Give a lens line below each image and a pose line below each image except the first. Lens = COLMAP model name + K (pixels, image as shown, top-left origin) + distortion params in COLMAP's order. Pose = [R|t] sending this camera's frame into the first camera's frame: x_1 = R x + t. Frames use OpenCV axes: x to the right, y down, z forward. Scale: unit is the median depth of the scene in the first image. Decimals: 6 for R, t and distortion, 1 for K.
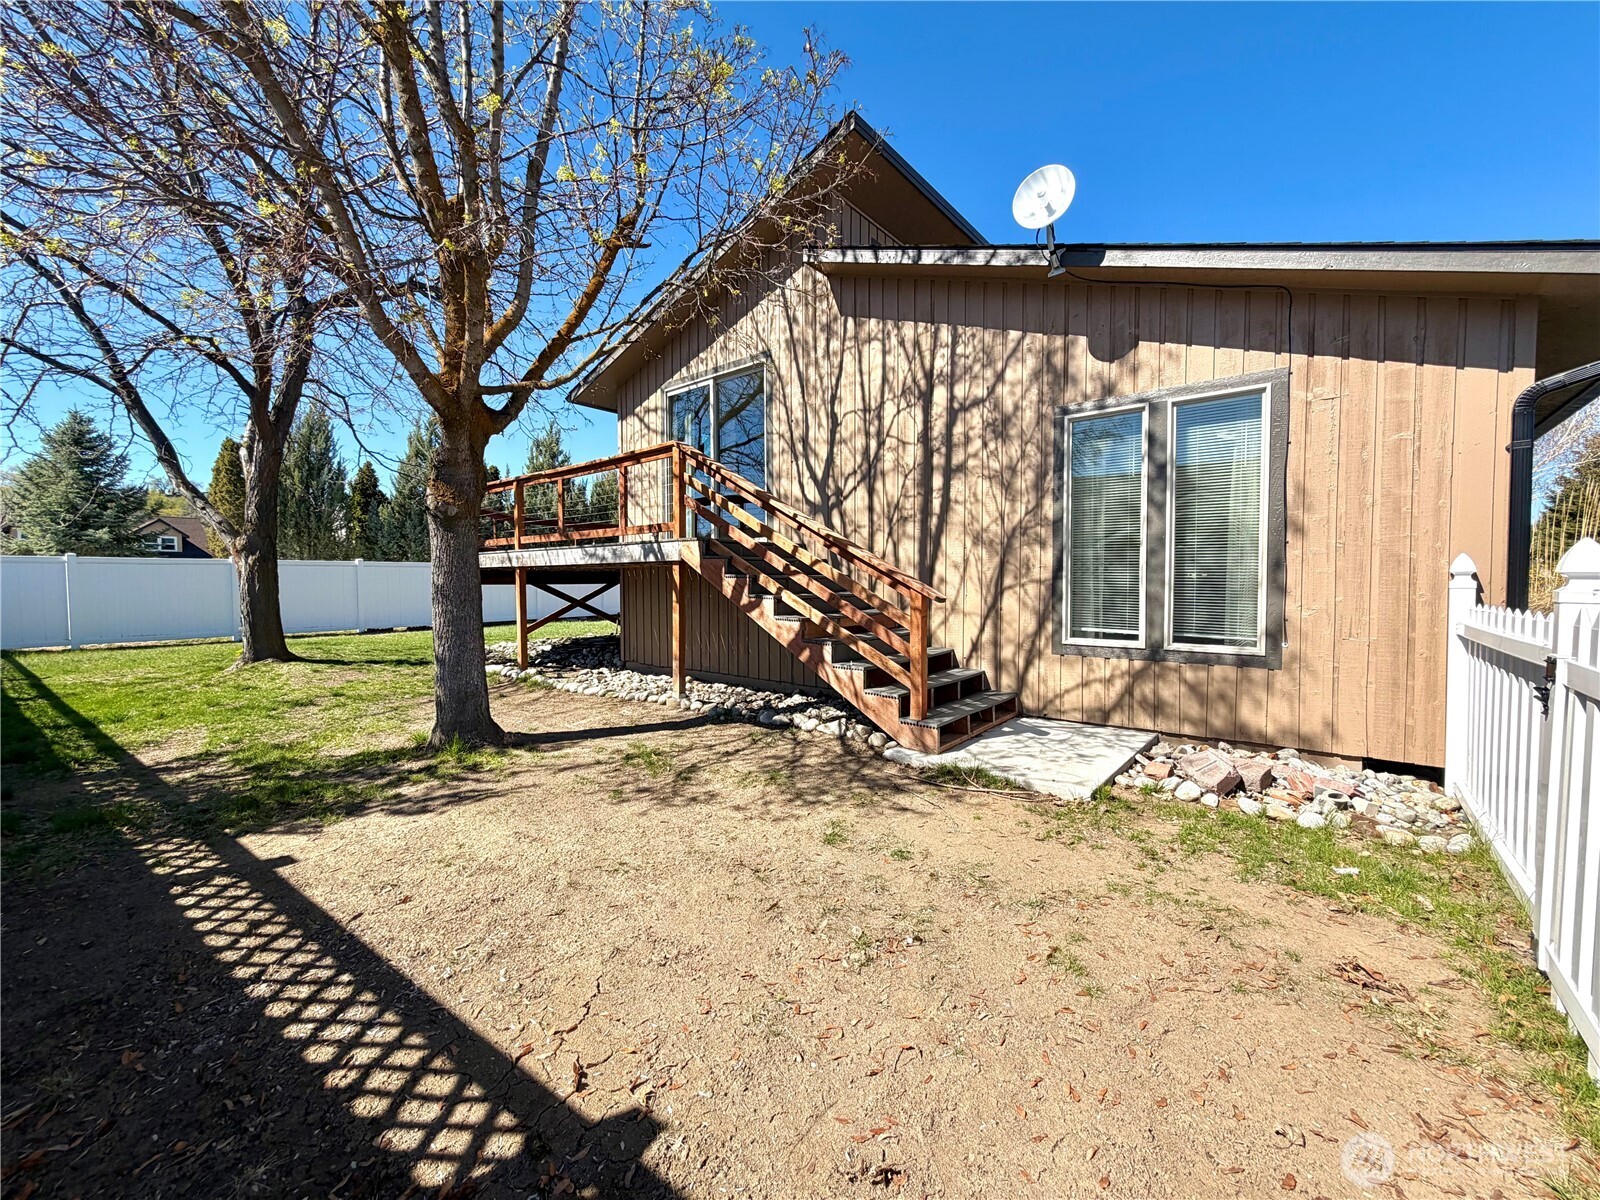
lens RADIAL K [[641.7, 0, 800.8], [0, 641.7, 608.9], [0, 0, 1]] dist [0.002022, 0.000066]
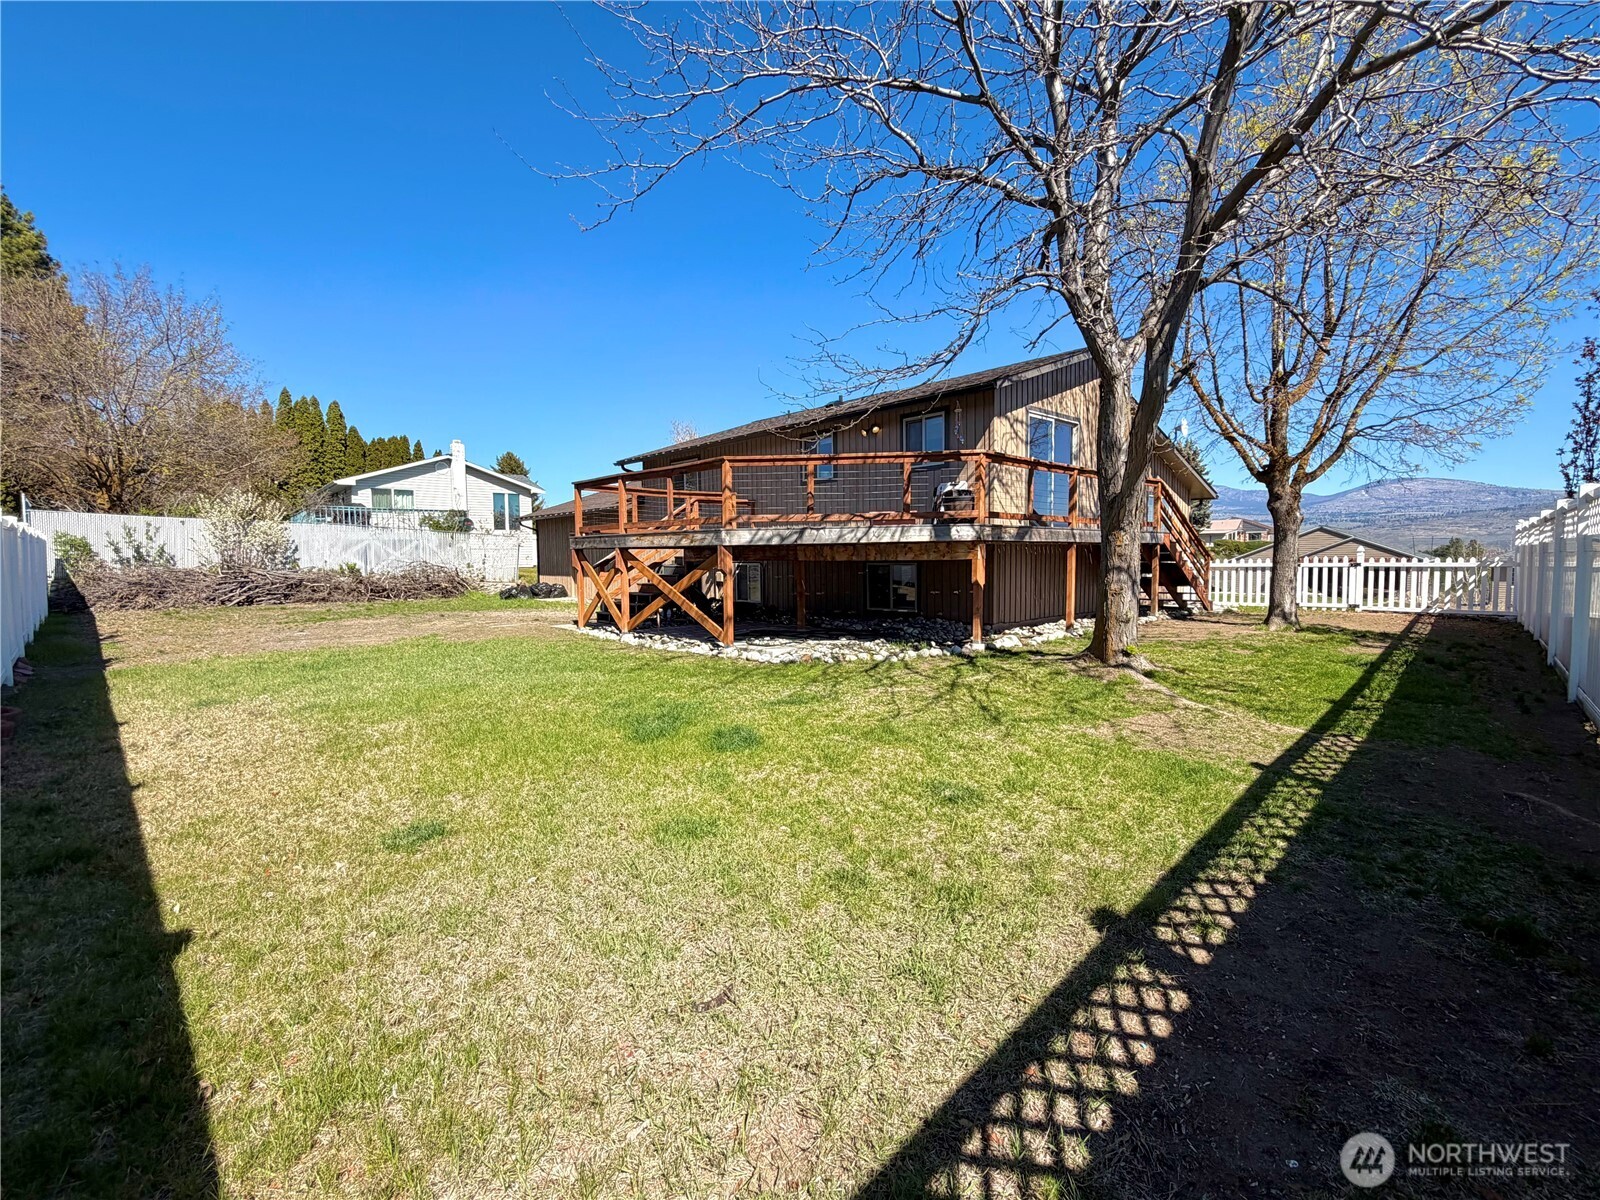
lens RADIAL K [[753.3, 0, 799.5], [0, 753.3, 595.2], [0, 0, 1]] dist [0.001036, 0.000091]
pose [[0.126281, -0.037865, 0.991272, -2.031174], [0.047247, 0.998367, 0.032117, -0.040383], [-0.990869, 0.042779, 0.127863, 1.436875]]
